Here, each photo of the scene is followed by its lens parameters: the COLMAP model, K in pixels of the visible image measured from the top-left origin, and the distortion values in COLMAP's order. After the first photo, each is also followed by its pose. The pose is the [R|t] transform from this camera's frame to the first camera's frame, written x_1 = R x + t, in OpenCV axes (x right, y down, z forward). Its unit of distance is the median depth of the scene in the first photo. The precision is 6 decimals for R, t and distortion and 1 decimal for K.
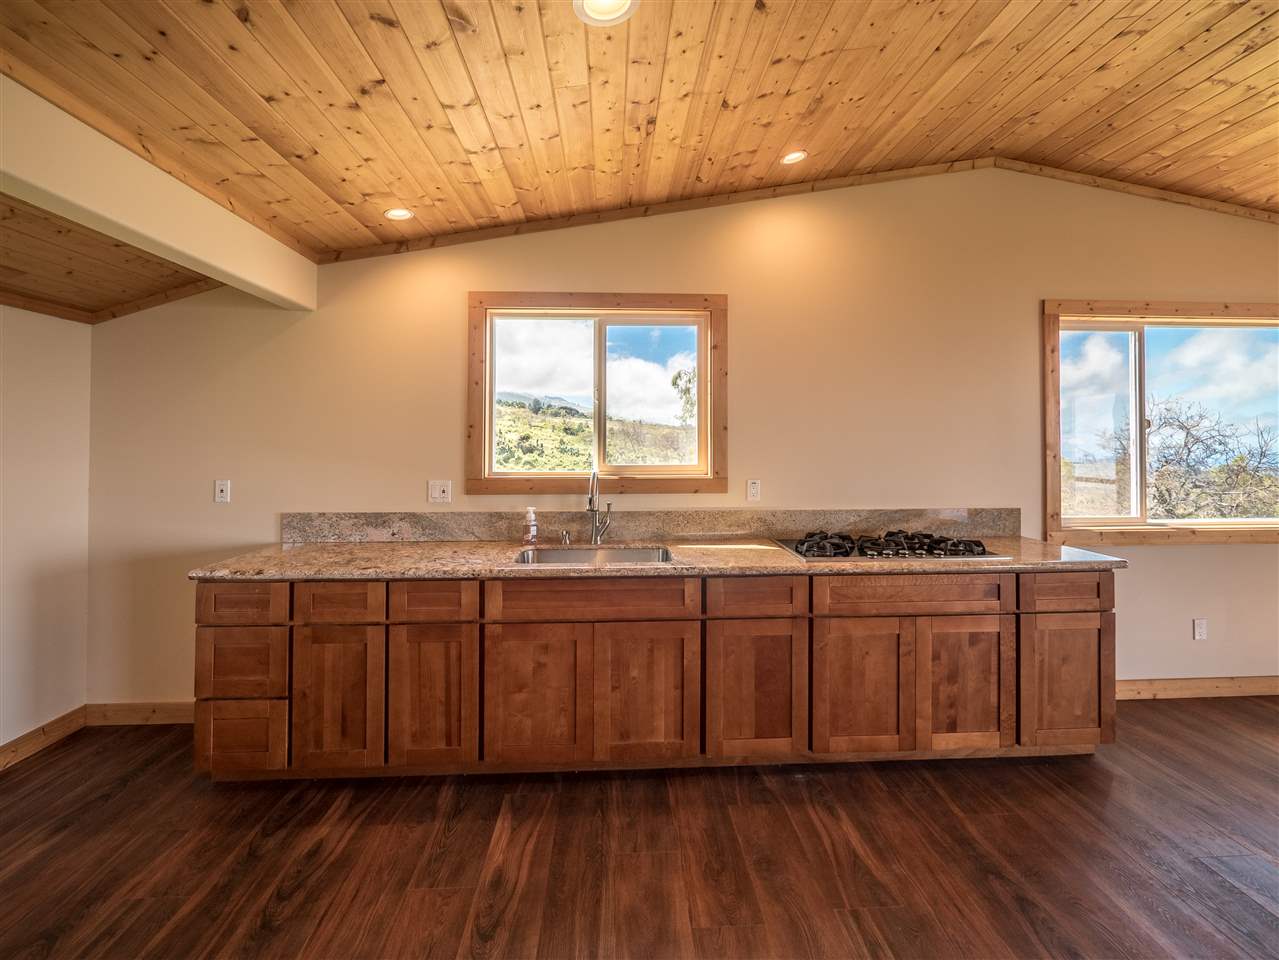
lens RADIAL K [[558.9, 0, 639.2], [0, 558.9, 433.7], [0, 0, 1]] dist [-0.002537, 0.002145]
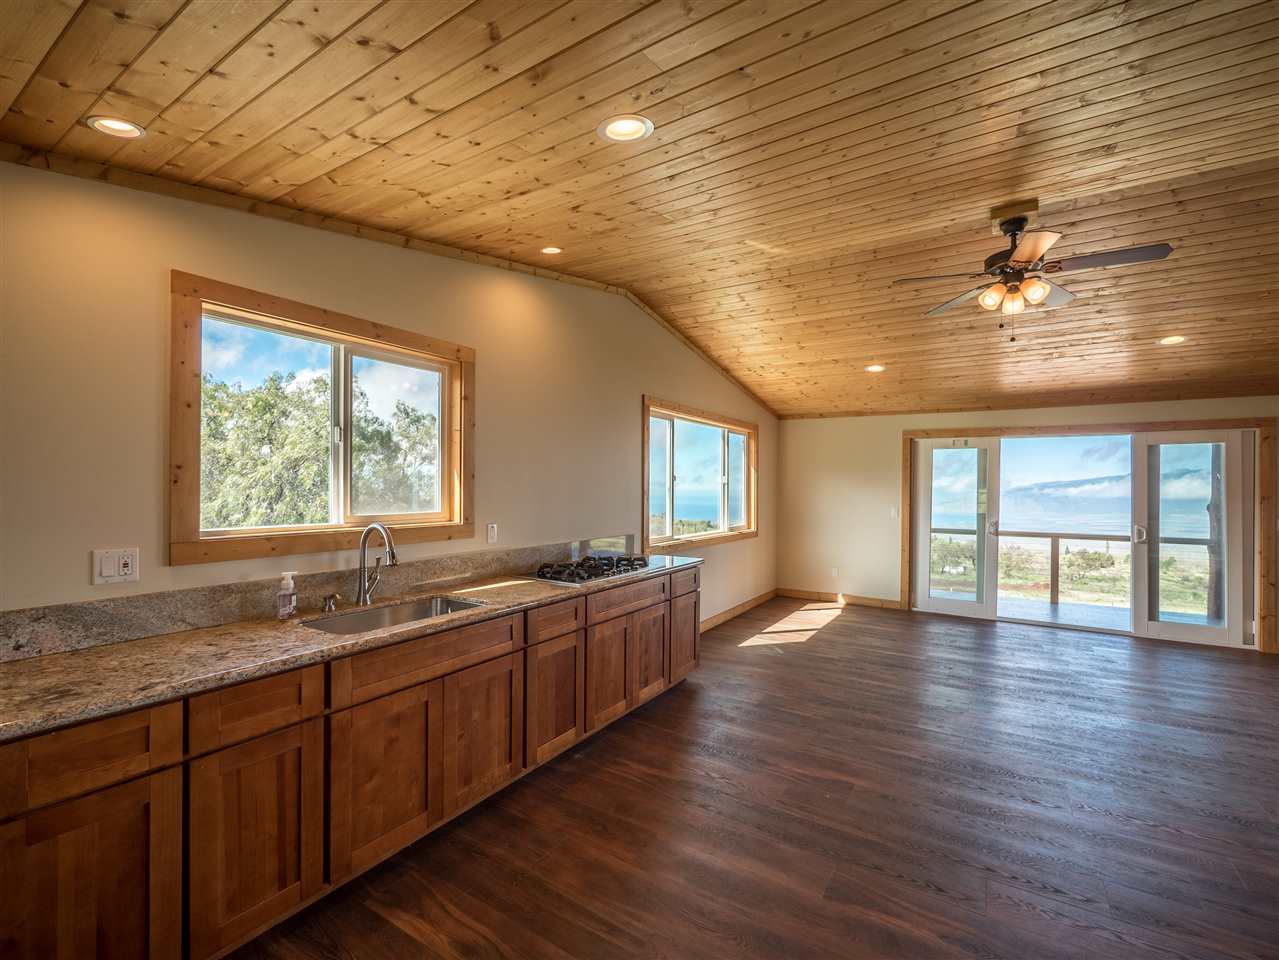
lens RADIAL K [[558.9, 0, 645.7], [0, 558.9, 488.2], [0, 0, 1]] dist [-0.002537, 0.002145]
pose [[0.580538, 0.001895, 0.814231, -0.626637], [-0.017846, 0.999787, 0.010398, -0.004992], [-0.814037, -0.020567, 0.580448, 0.150979]]
